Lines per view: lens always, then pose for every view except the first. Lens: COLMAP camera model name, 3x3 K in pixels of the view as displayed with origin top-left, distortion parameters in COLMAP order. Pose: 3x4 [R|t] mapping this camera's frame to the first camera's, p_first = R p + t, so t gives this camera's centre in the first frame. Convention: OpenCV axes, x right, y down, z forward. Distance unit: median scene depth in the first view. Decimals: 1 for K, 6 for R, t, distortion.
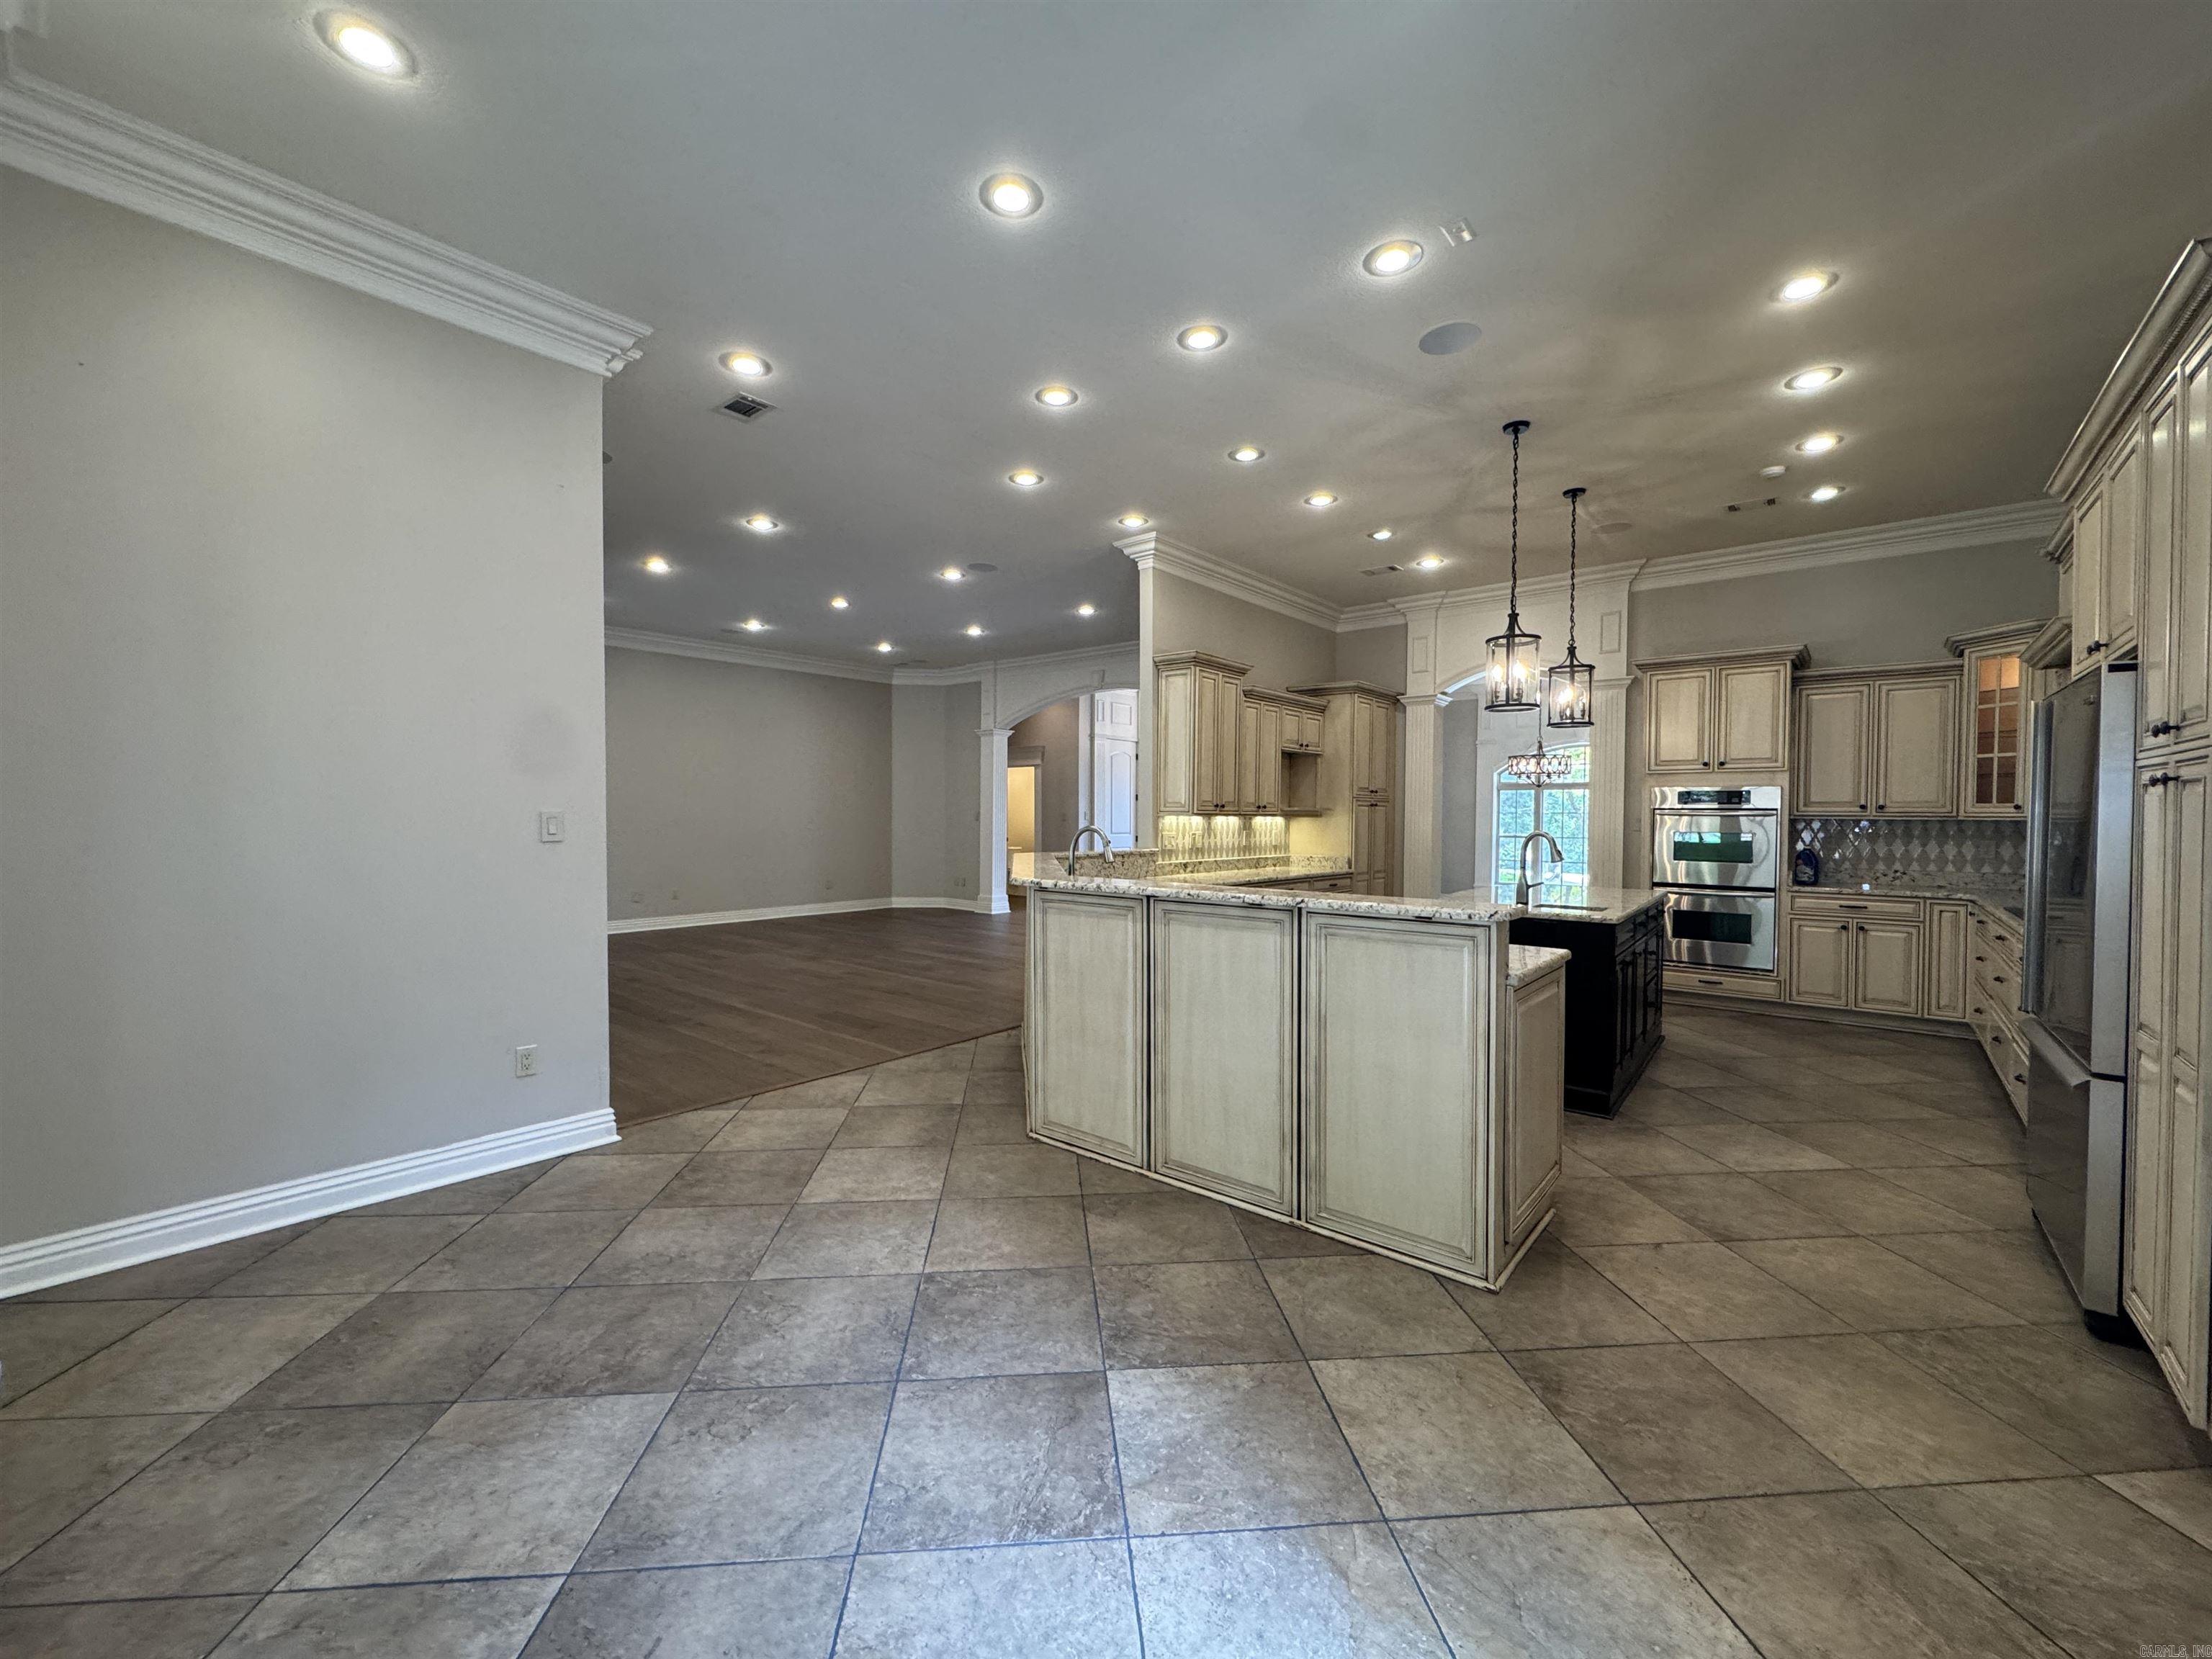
lens RADIAL K [[888.7, 0, 1105.2], [0, 888.7, 825.6], [0, 0, 1]] dist [-0.001714, -0.000445]
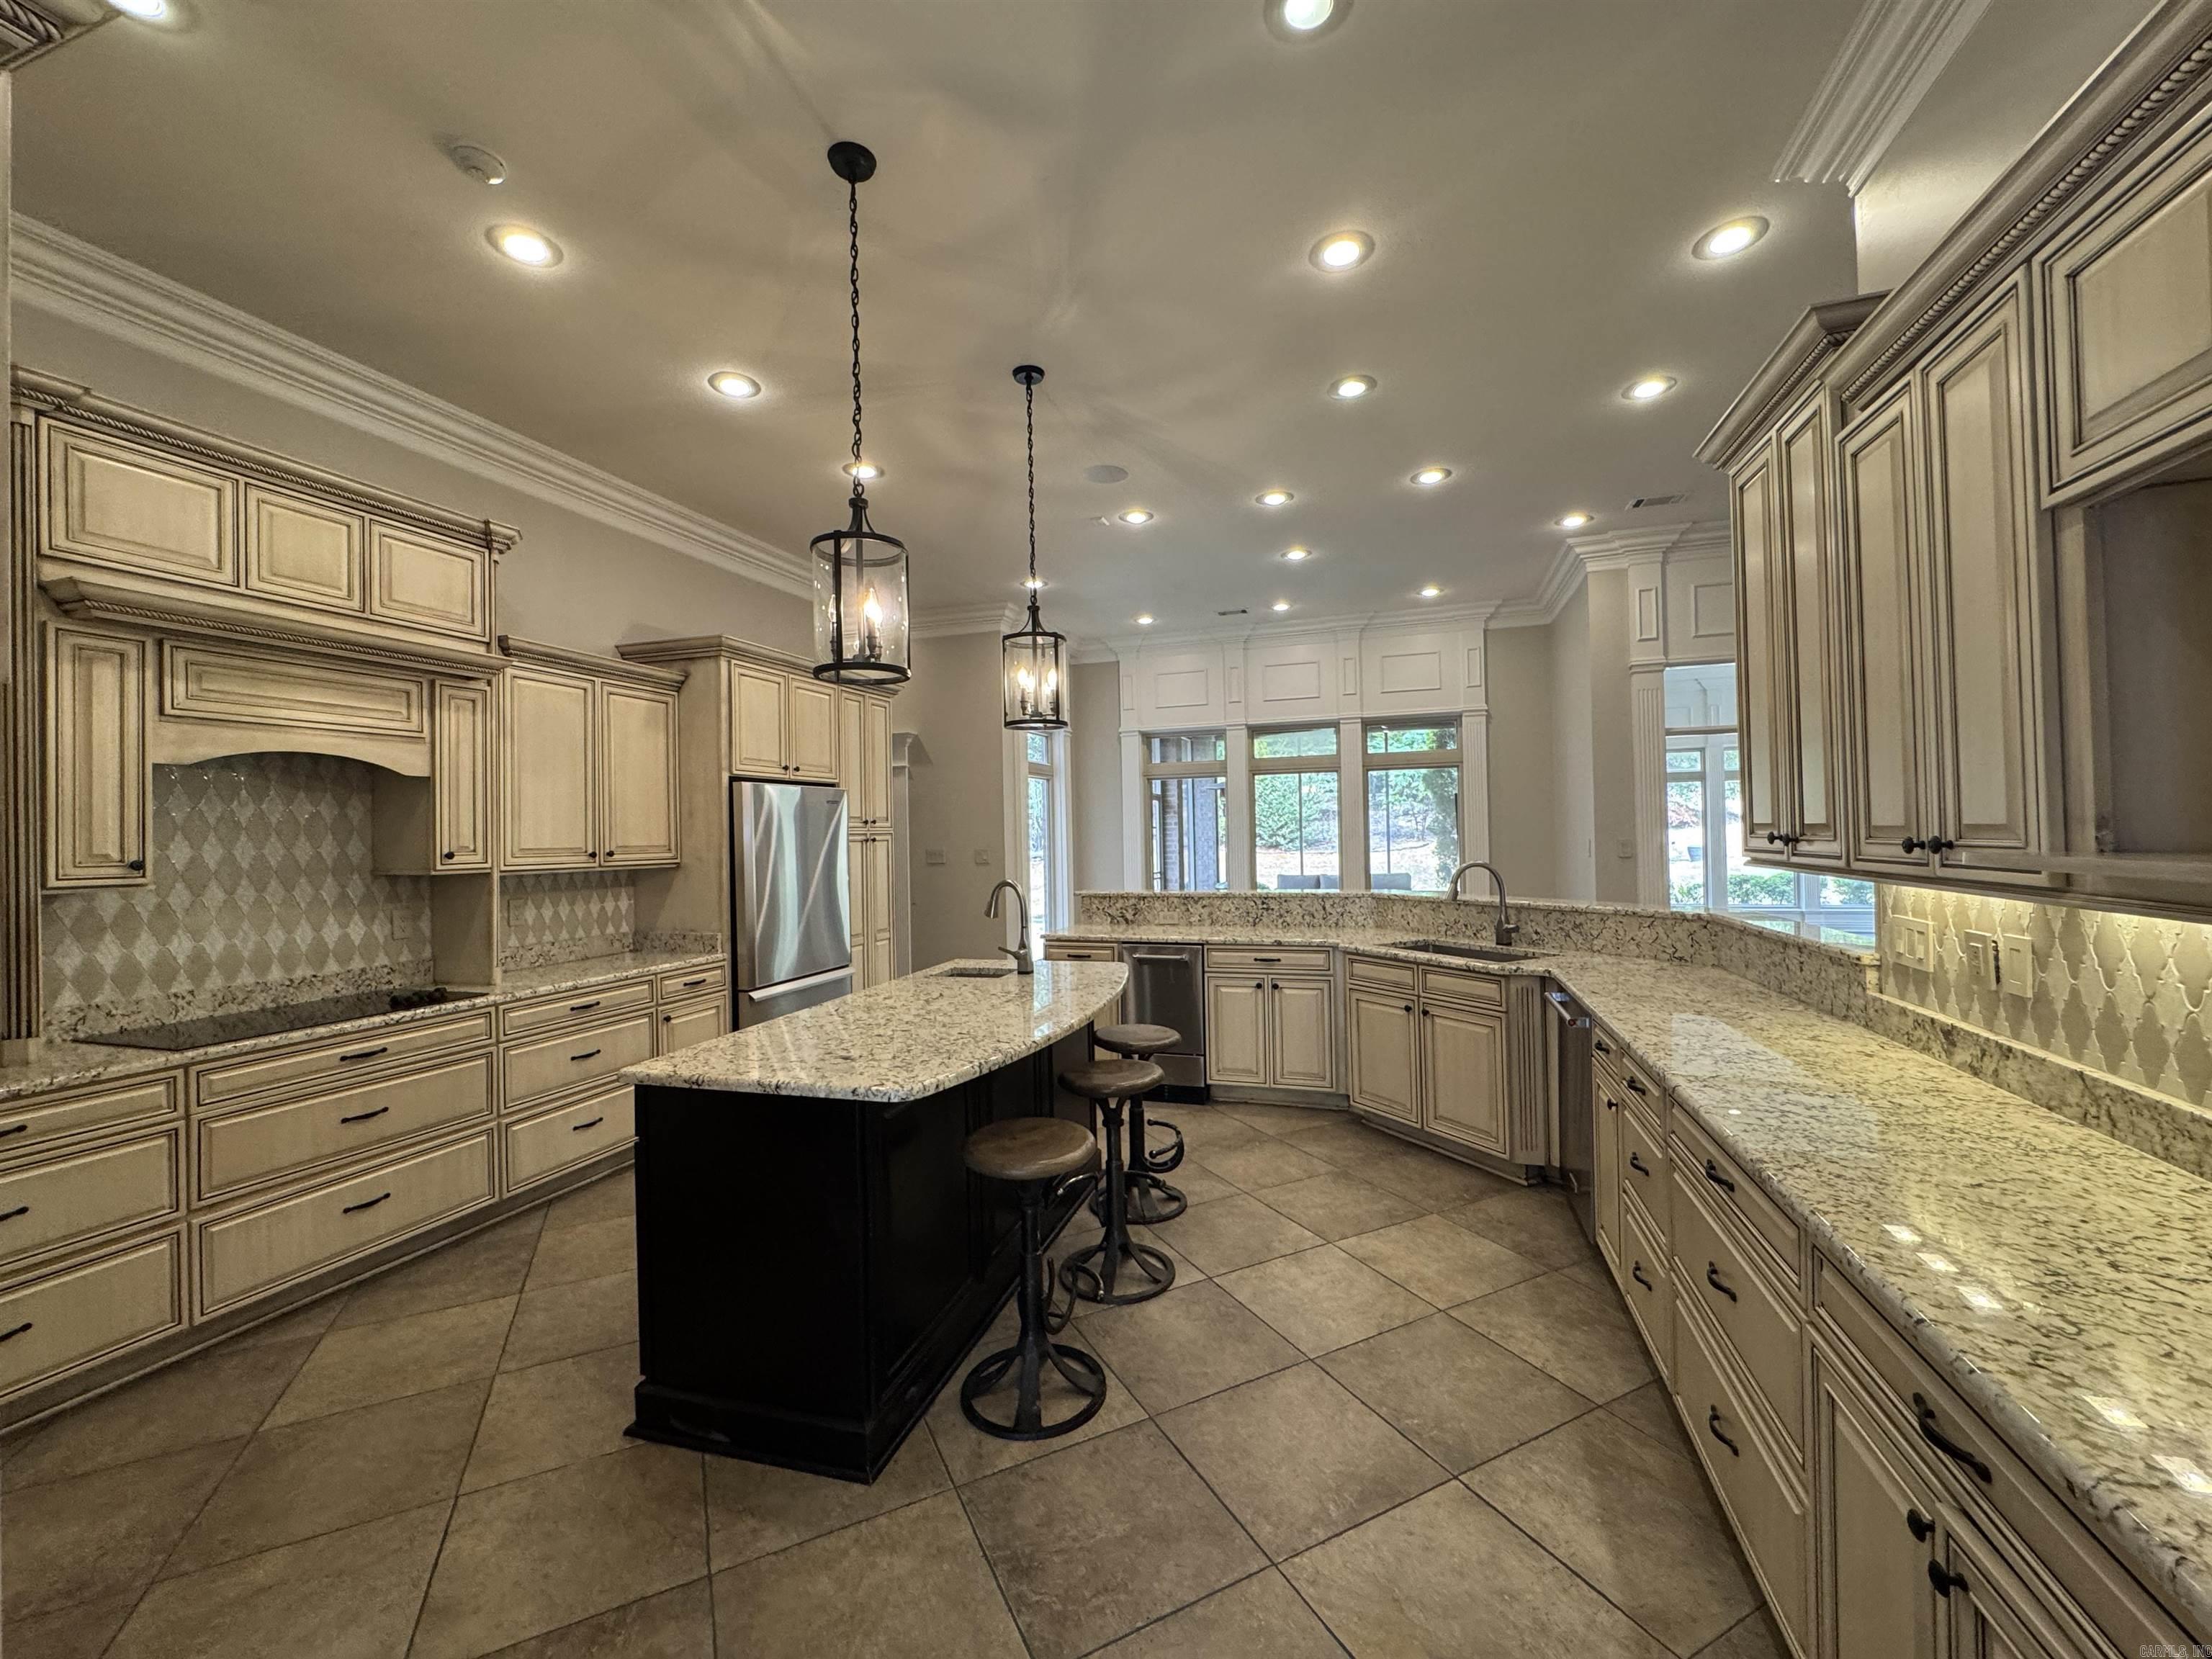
lens RADIAL K [[887.1, 0, 1103.7], [0, 887.1, 826.2], [0, 0, 1]] dist [-0.002399, -0.000208]
pose [[-0.930894, 0.011274, -0.365115, 0.509820], [0.009984, 0.999935, 0.005422, -0.031877], [0.365153, 0.001402, -0.930947, 1.296613]]
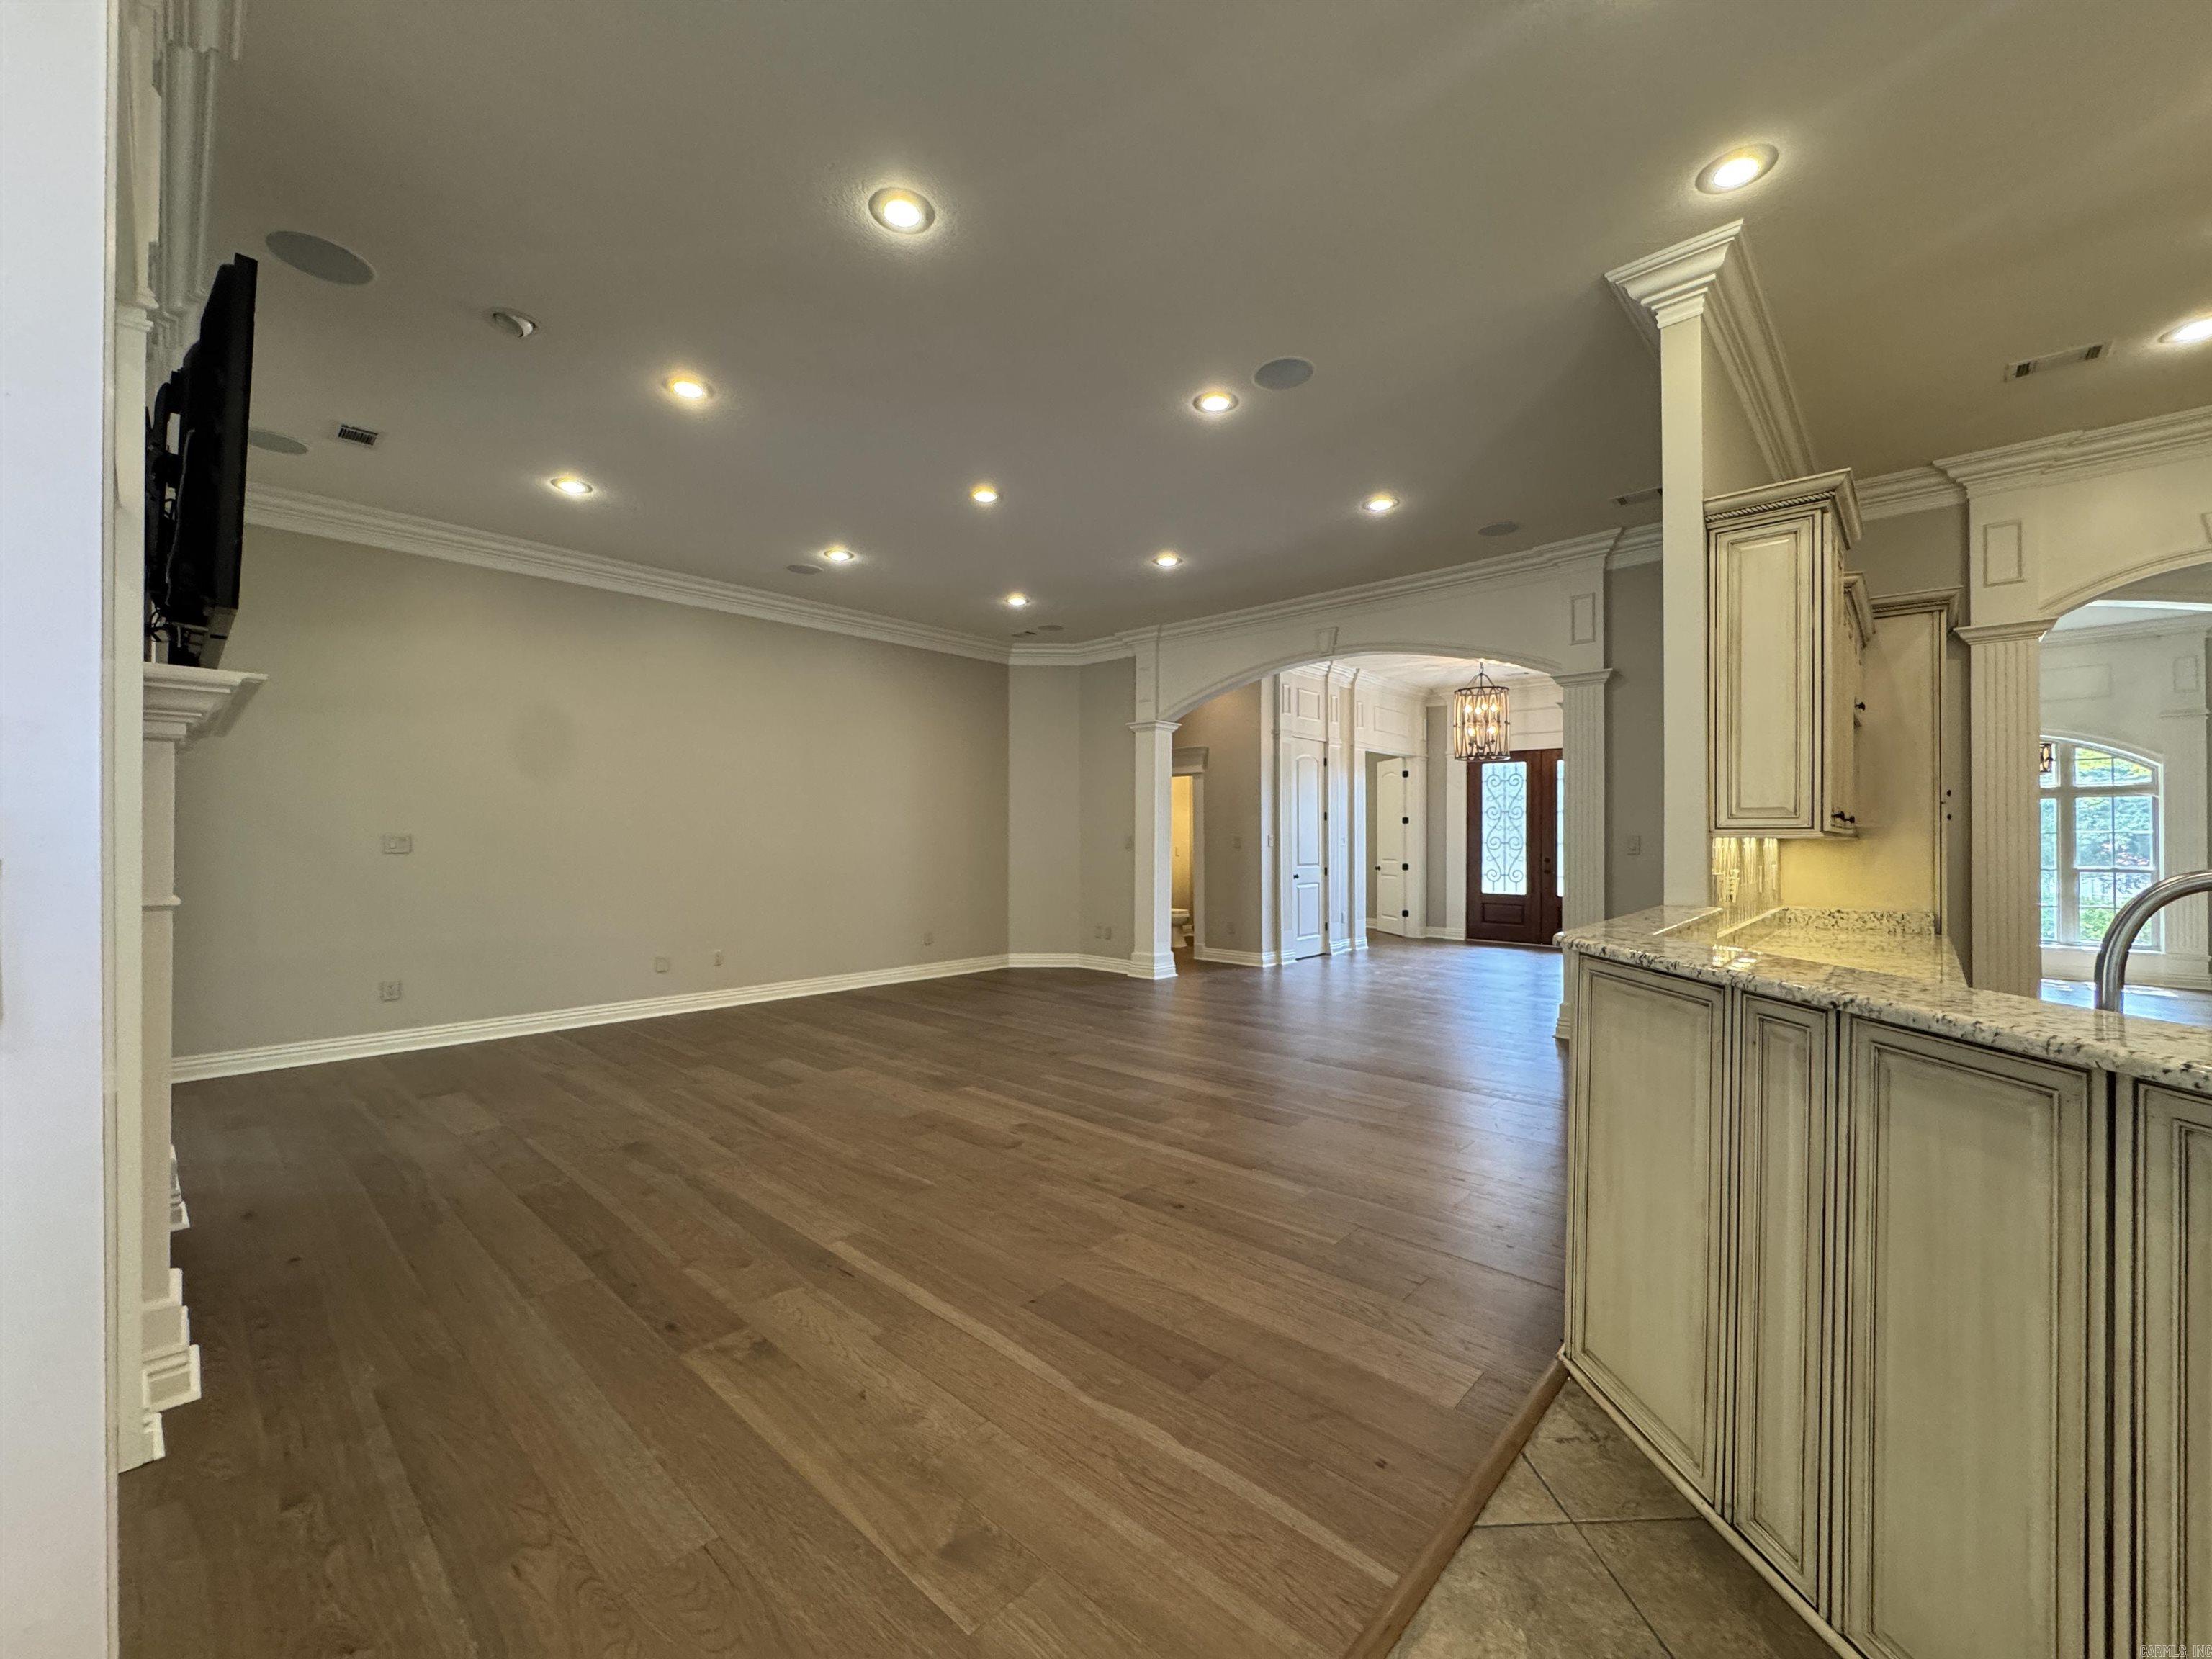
lens RADIAL K [[890.9, 0, 1109.0], [0, 890.9, 834.1], [0, 0, 1]] dist [-0.014679, -0.000107]
pose [[0.999043, -0.001213, -0.043723, -0.256243], [0.000273, 0.999769, -0.021489, -0.003422], [0.043739, 0.021457, 0.998813, 0.548500]]
